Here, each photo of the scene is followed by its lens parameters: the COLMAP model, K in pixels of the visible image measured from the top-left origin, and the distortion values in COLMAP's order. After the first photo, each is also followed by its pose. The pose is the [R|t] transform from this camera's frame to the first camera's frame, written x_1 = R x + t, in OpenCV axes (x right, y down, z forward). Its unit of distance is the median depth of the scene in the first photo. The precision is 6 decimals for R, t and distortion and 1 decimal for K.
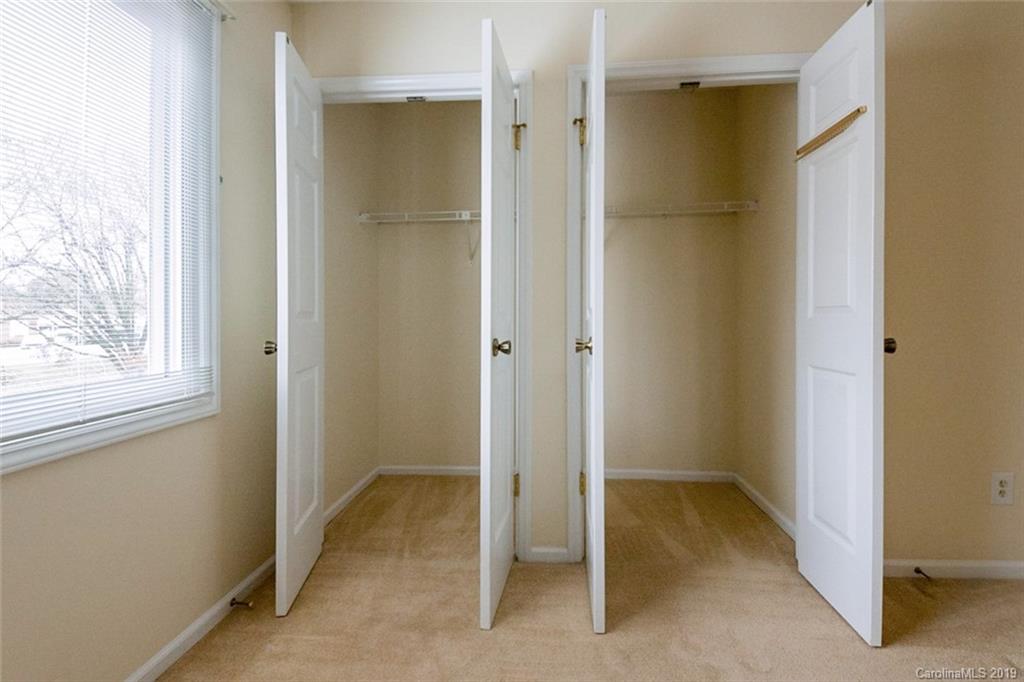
lens RADIAL K [[482.3, 0, 504.0], [0, 482.3, 321.3], [0, 0, 1]] dist [0.041513, -0.029386]
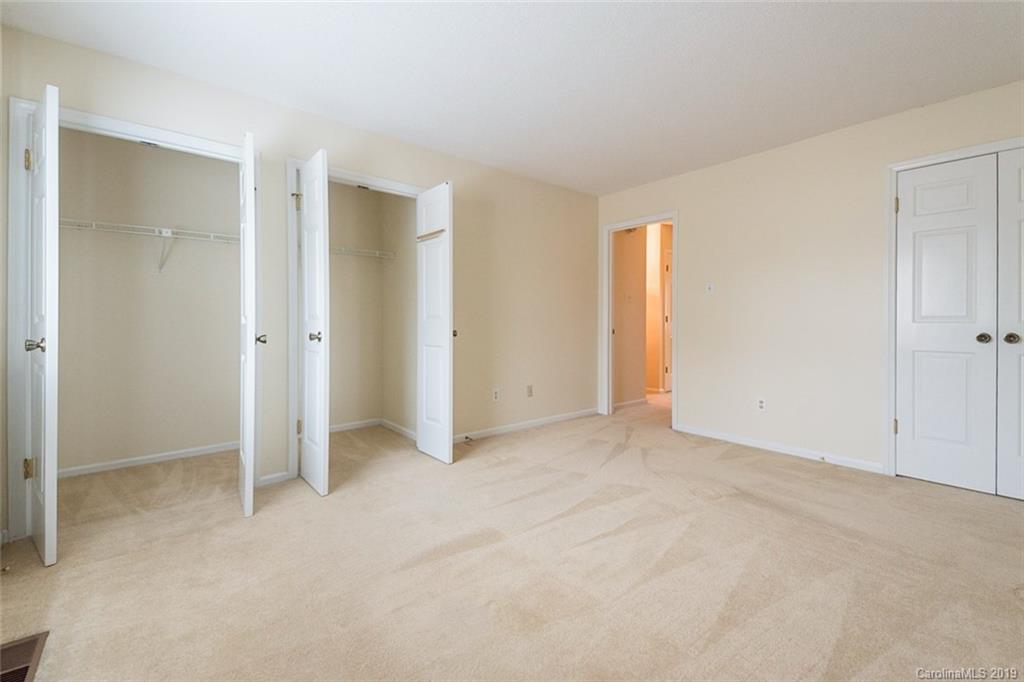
lens RADIAL K [[450.7, 0, 529.2], [0, 450.7, 324.4], [0, 0, 1]] dist [0.049104, -0.023886]
pose [[0.685602, -0.001251, 0.727975, -0.427203], [0.003553, 0.999992, -0.001628, 0.009894], [-0.727968, 0.003702, 0.685601, -0.587754]]
